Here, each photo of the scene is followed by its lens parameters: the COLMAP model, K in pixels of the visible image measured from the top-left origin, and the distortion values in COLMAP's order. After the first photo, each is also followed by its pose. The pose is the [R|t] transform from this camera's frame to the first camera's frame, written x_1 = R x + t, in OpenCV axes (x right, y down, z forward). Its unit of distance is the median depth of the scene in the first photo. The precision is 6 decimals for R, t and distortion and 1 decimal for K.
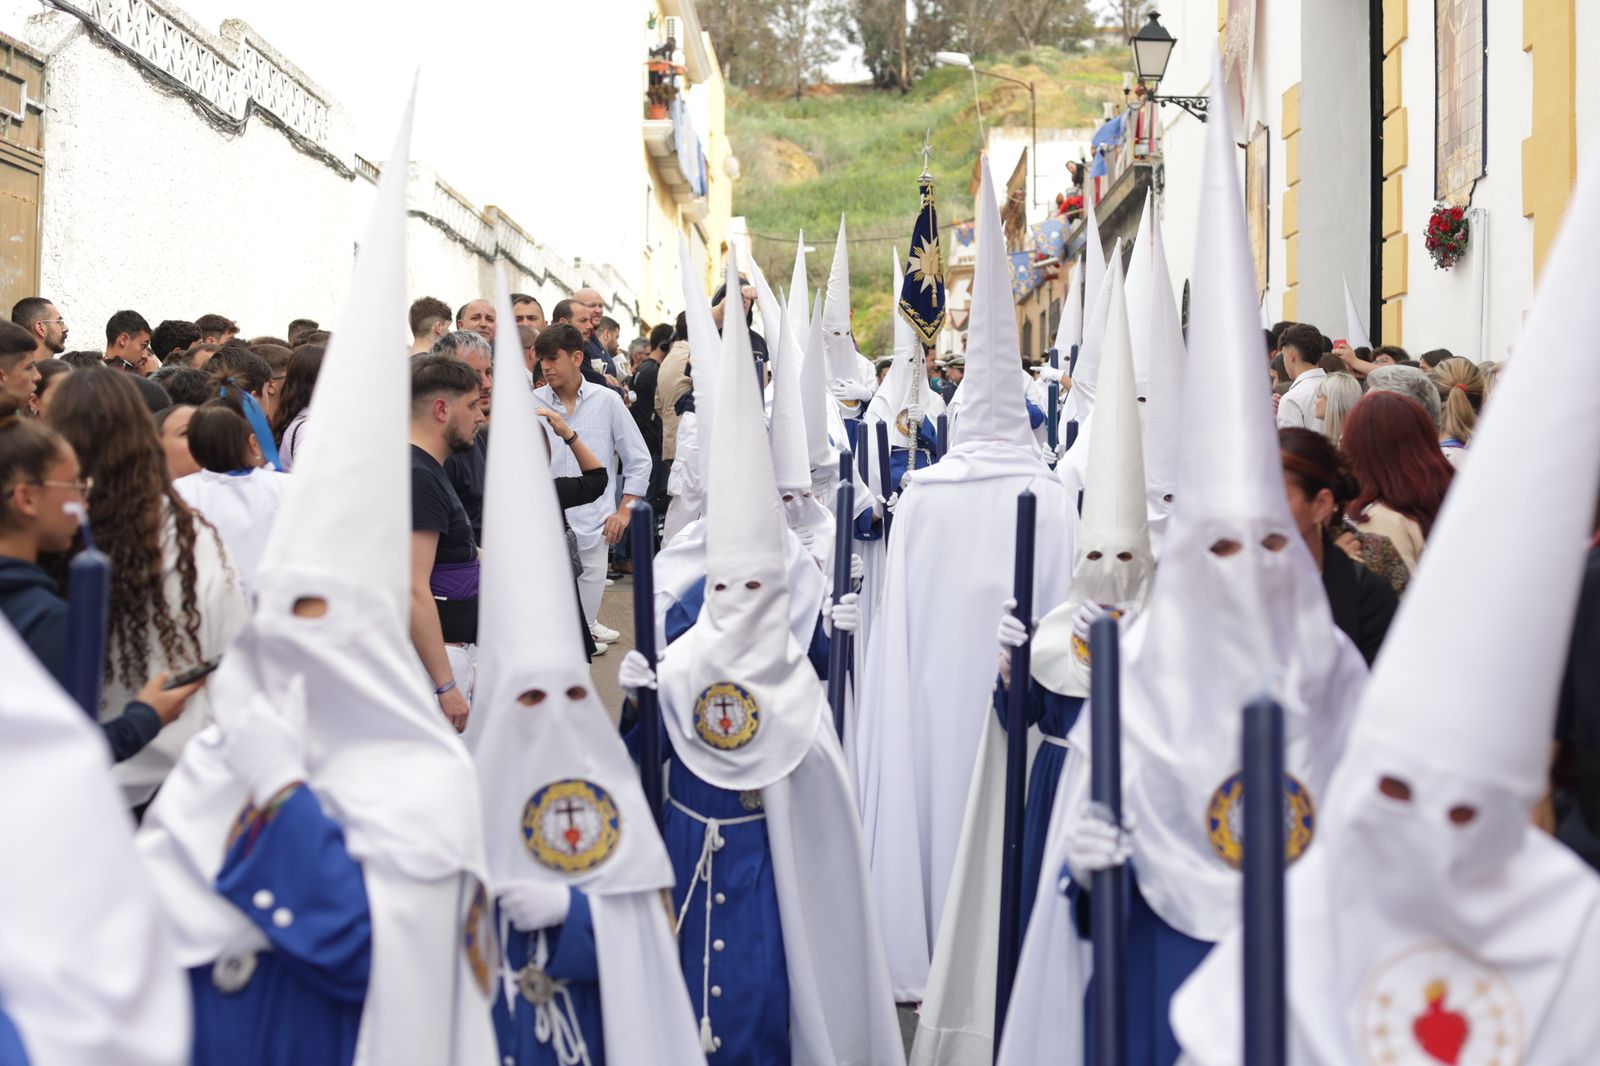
lens RADIAL K [[2361.1, 0, 802.7], [0, 2361.1, 527.3], [0, 0, 1]] dist [-0.112742, 0.000000]
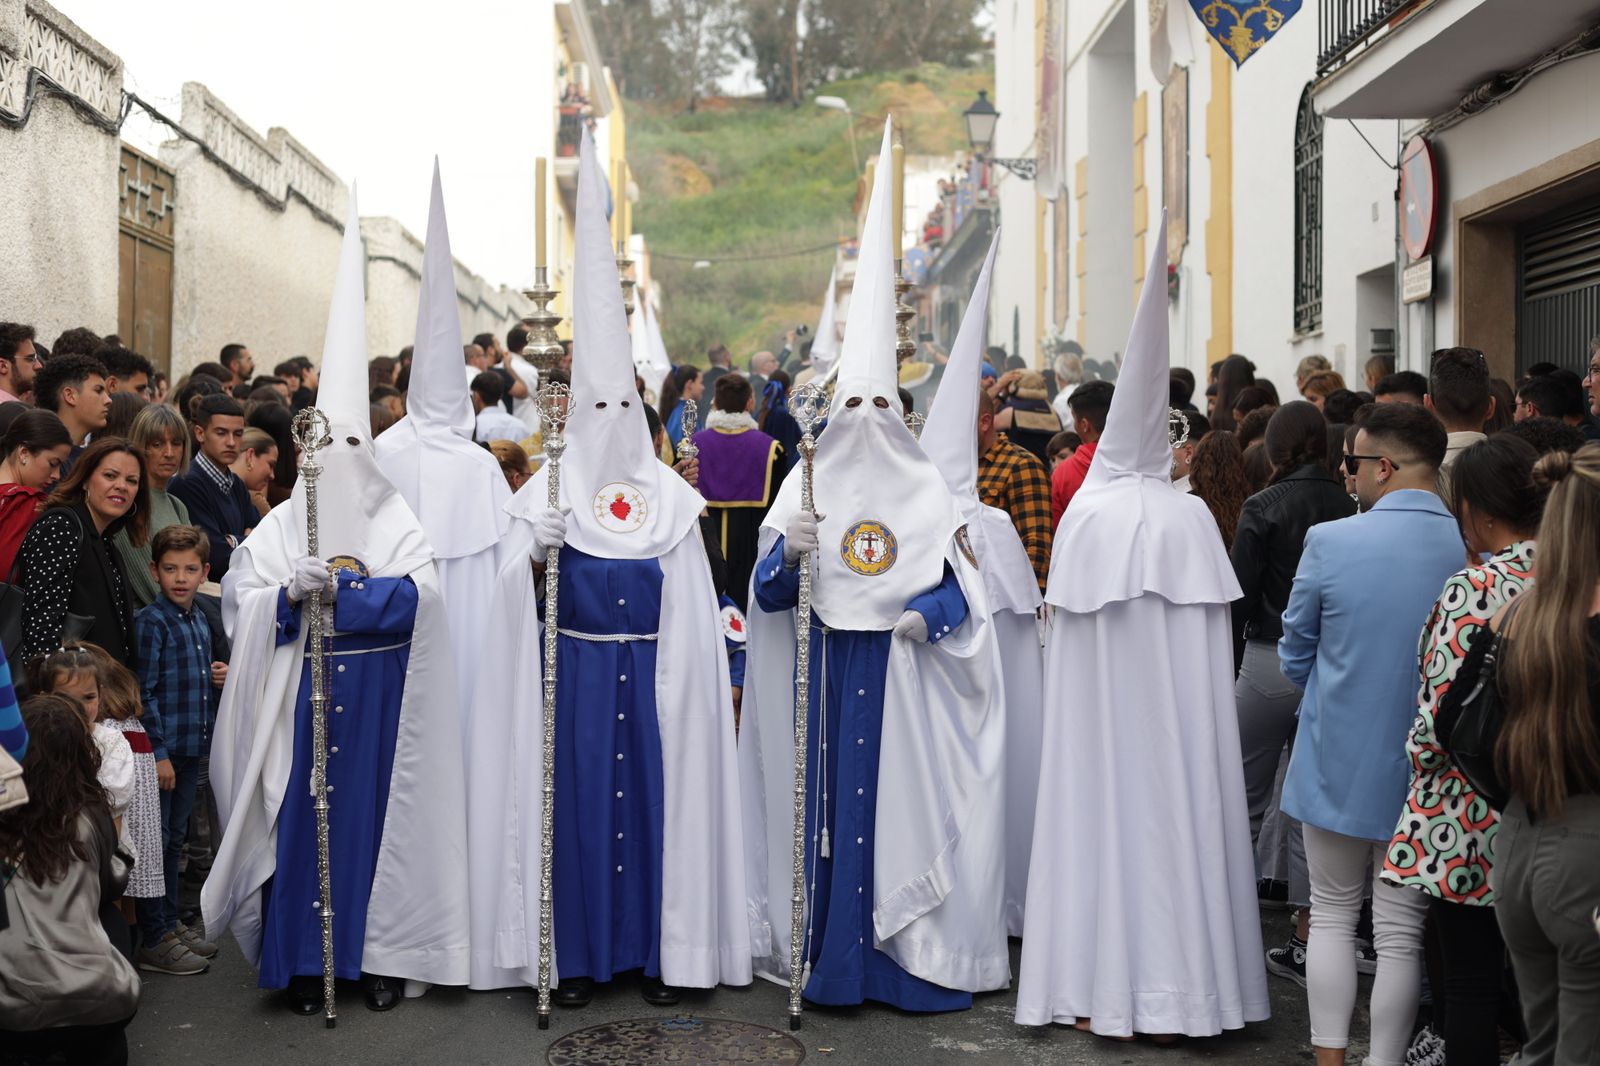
lens RADIAL K [[2361.1, 0, 812.7], [0, 2361.1, 492.8], [0, 0, 1]] dist [-0.112742, 0.000000]
pose [[0.998813, -0.007745, 0.048096, -0.000320], [0.008595, 0.999810, -0.017497, 0.005490], [-0.047951, 0.017890, 0.998689, -0.097712]]
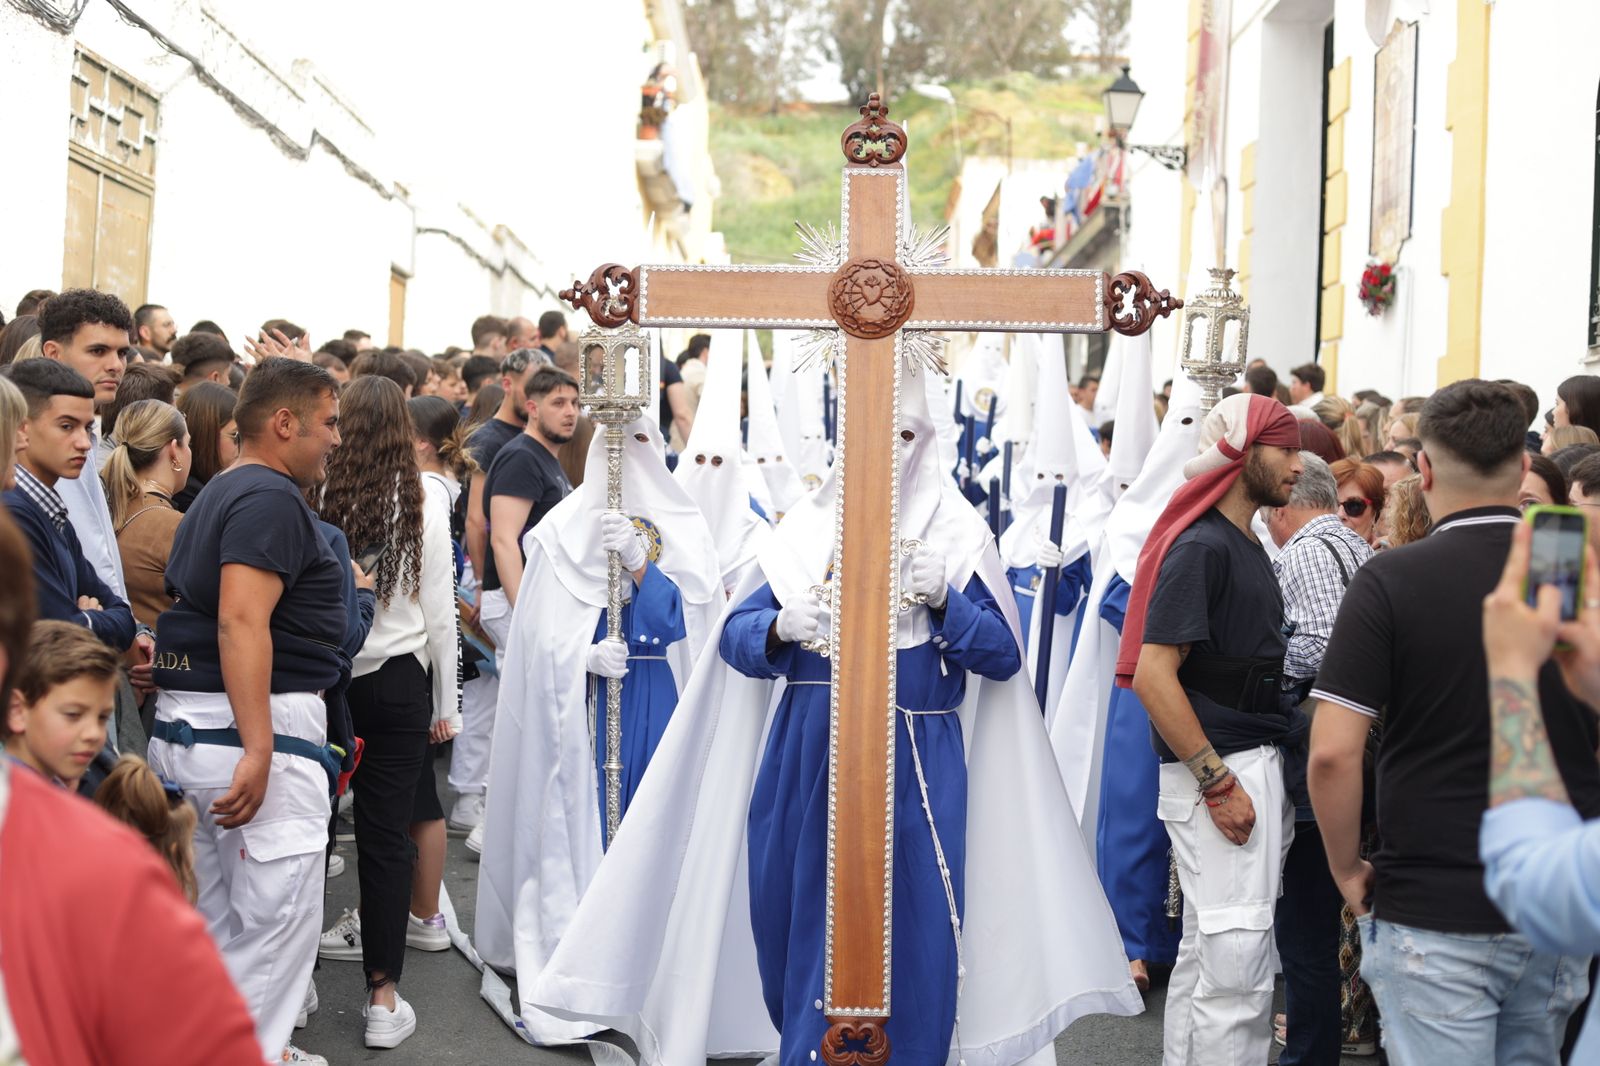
lens RADIAL K [[2361.1, 0, 795.2], [0, 2361.1, 541.7], [0, 0, 1]] dist [-0.112742, 0.000000]
pose [[0.999392, 0.032083, 0.013641, -0.004307], [-0.032076, 0.999485, -0.000666, 0.001926], [-0.013655, 0.000228, 0.999907, -0.032916]]
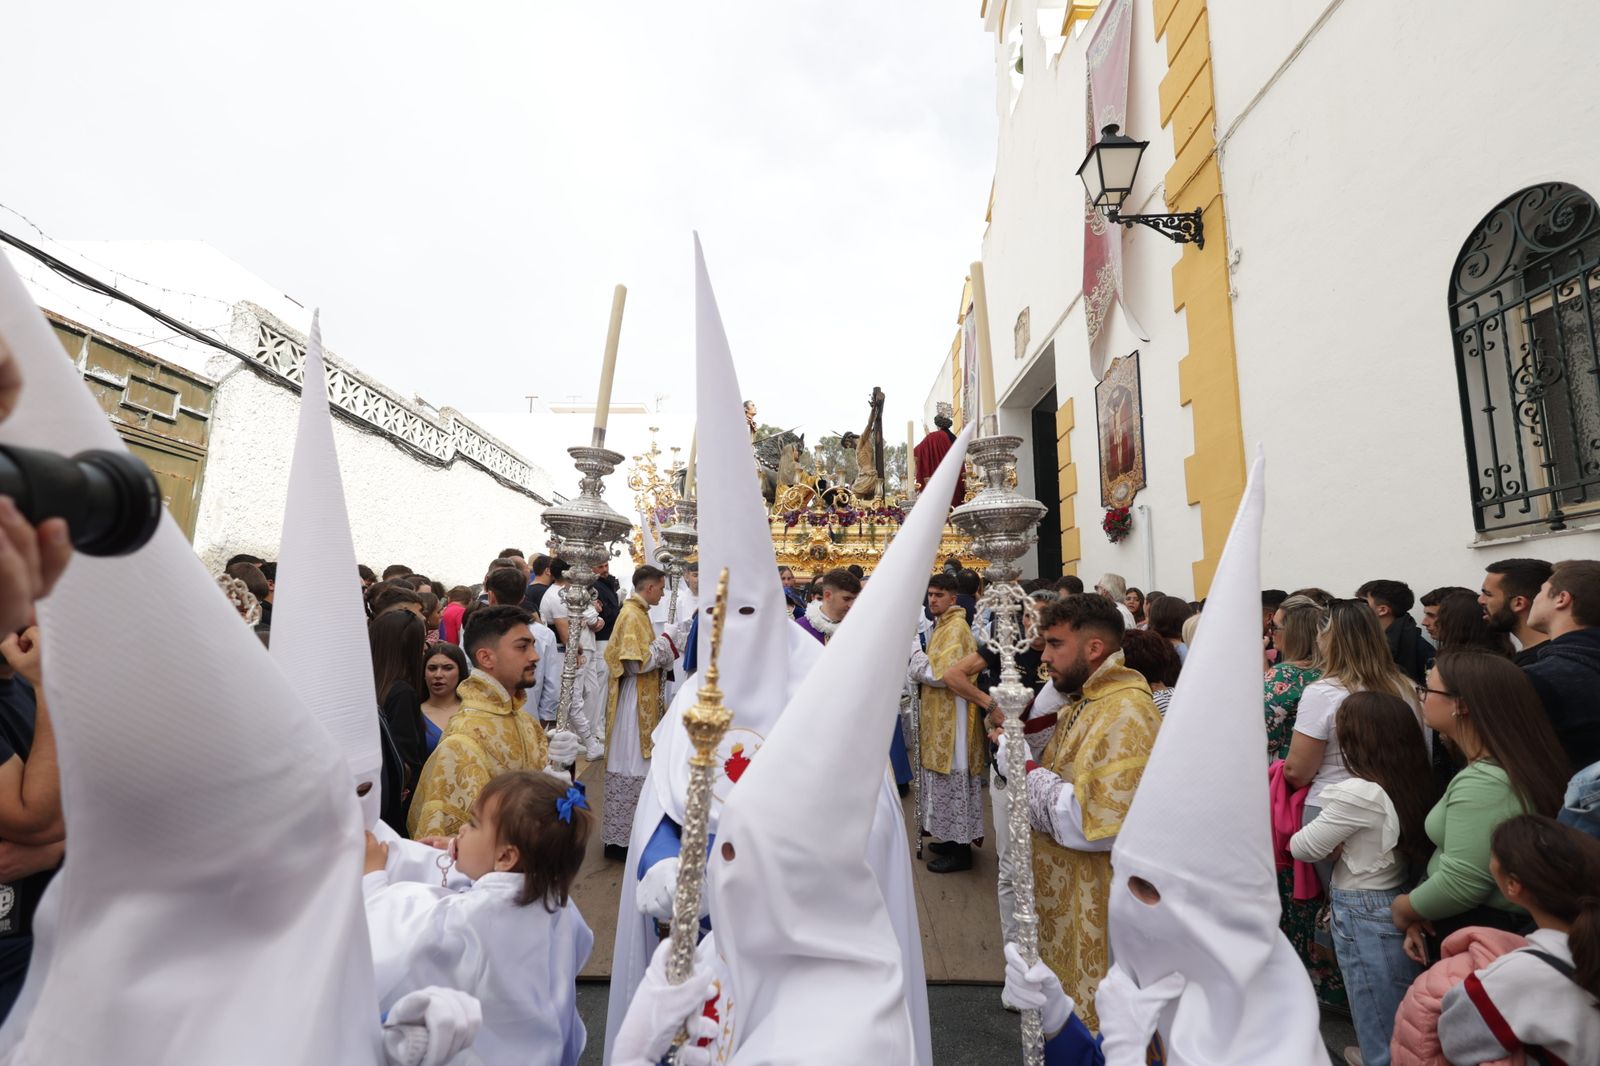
lens RADIAL K [[760.0, 0, 810.0], [0, 760.0, 529.2], [0, 0, 1]] dist [0.000383, 0.000225]
pose [[0.999866, 0.003566, 0.015985, 0.008803], [-0.000996, 0.987448, -0.157944, -0.007602], [-0.016348, 0.157907, 0.987319, 0.112452]]
